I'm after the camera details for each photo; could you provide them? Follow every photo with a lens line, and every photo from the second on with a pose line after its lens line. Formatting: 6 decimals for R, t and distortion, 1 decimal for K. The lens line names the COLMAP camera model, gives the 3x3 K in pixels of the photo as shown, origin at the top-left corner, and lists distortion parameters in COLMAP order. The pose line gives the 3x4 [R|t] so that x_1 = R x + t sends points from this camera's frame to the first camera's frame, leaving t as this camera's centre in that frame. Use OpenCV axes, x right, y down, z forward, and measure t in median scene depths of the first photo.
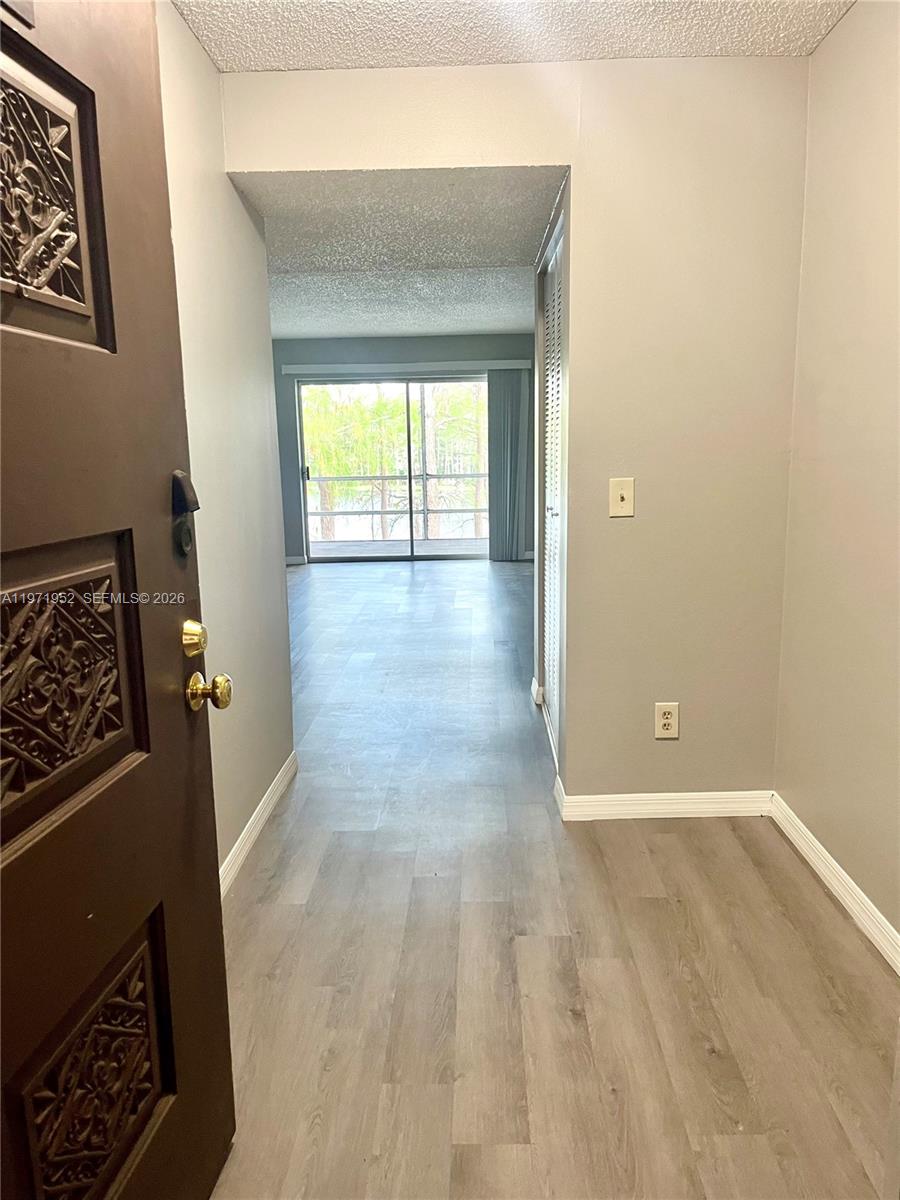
lens RADIAL K [[912.6, 0, 457.1], [0, 912.6, 608.8], [0, 0, 1]] dist [0.055620, -0.071061]
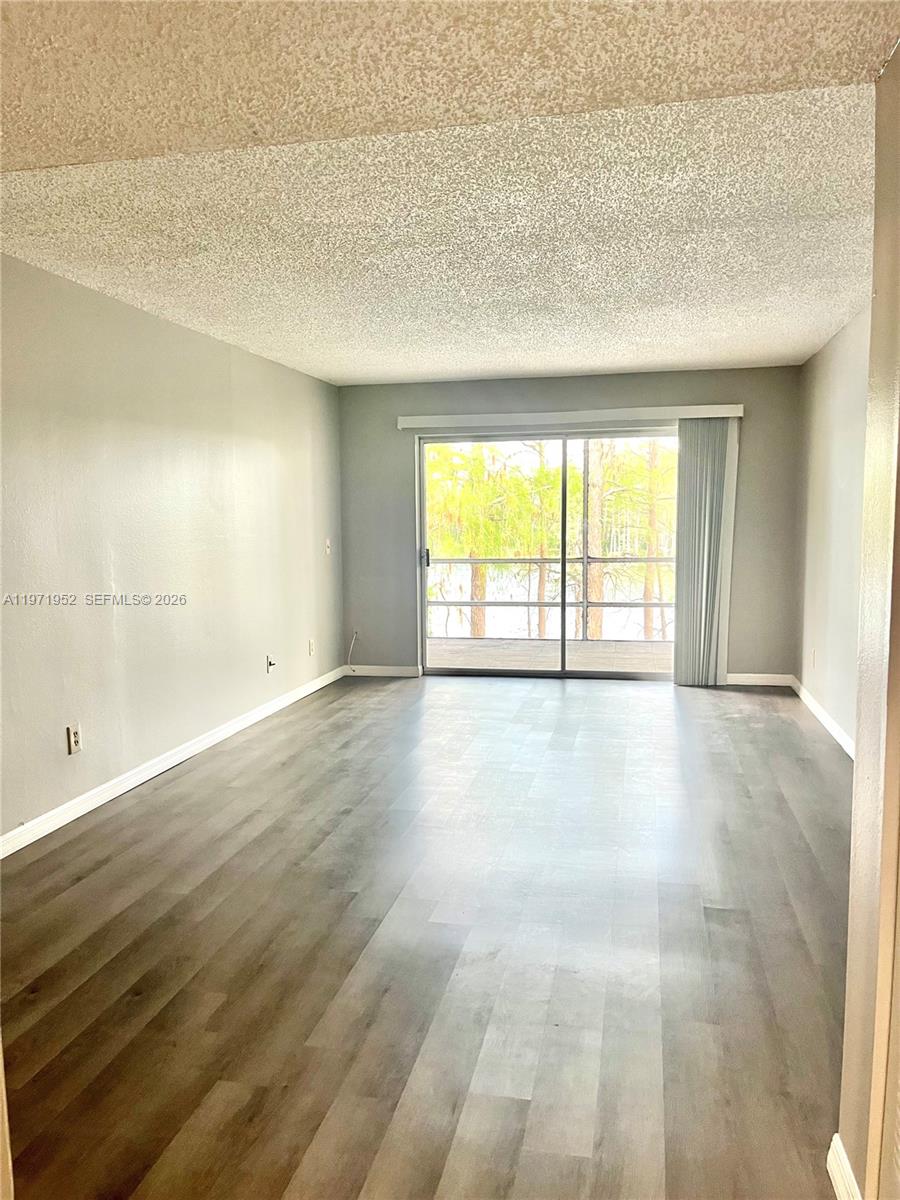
lens RADIAL K [[912.6, 0, 437.0], [0, 912.6, 597.0], [0, 0, 1]] dist [0.055620, -0.071061]
pose [[0.979852, 0.027746, -0.197790, -0.005499], [-0.044967, 0.995525, -0.083116, -0.052139], [0.194599, 0.090336, 0.976714, 0.263223]]
